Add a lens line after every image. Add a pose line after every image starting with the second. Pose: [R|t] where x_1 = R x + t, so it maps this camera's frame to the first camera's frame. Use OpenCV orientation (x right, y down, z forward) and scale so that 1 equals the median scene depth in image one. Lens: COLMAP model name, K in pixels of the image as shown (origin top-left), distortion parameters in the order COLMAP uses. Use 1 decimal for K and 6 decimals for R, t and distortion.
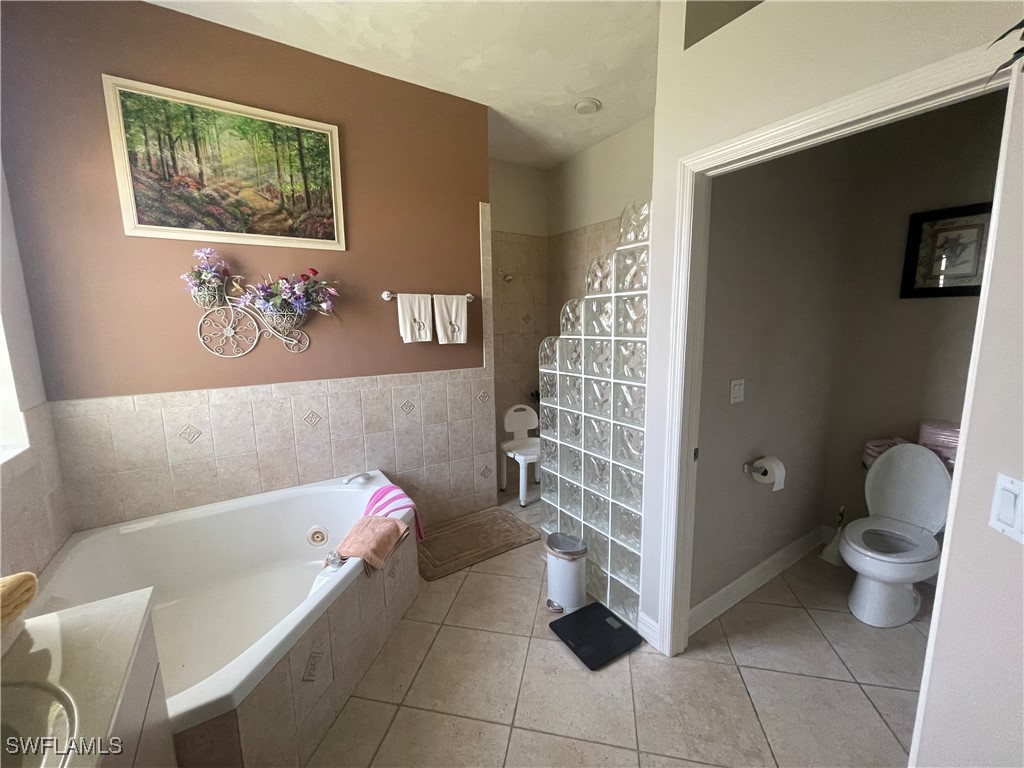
lens RADIAL K [[412.8, 0, 515.3], [0, 412.8, 382.6], [0, 0, 1]] dist [-0.007296, 0.000572]
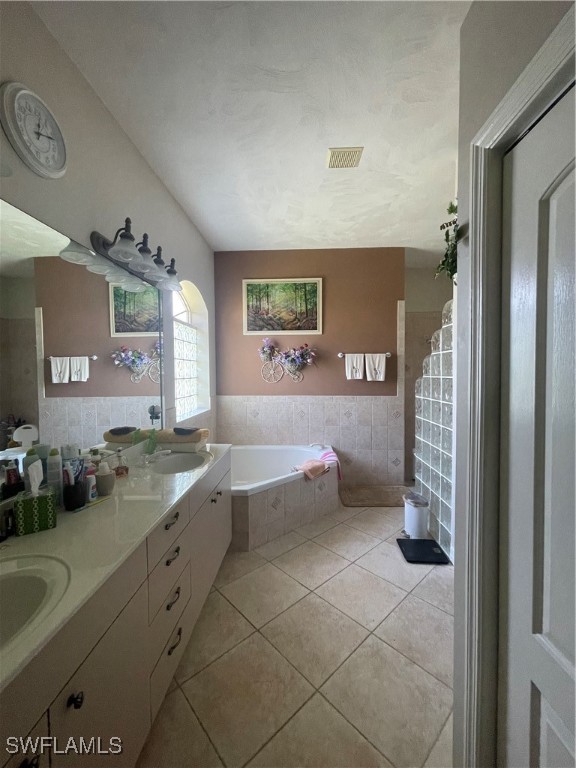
lens RADIAL K [[309.6, 0, 287.7], [0, 309.6, 383.3], [0, 0, 1]] dist [-0.007296, 0.000572]
pose [[0.807210, 0.028615, -0.589571, 0.412627], [-0.094377, 0.992231, -0.081058, 0.074868], [0.582671, 0.121072, 0.803639, -0.355054]]
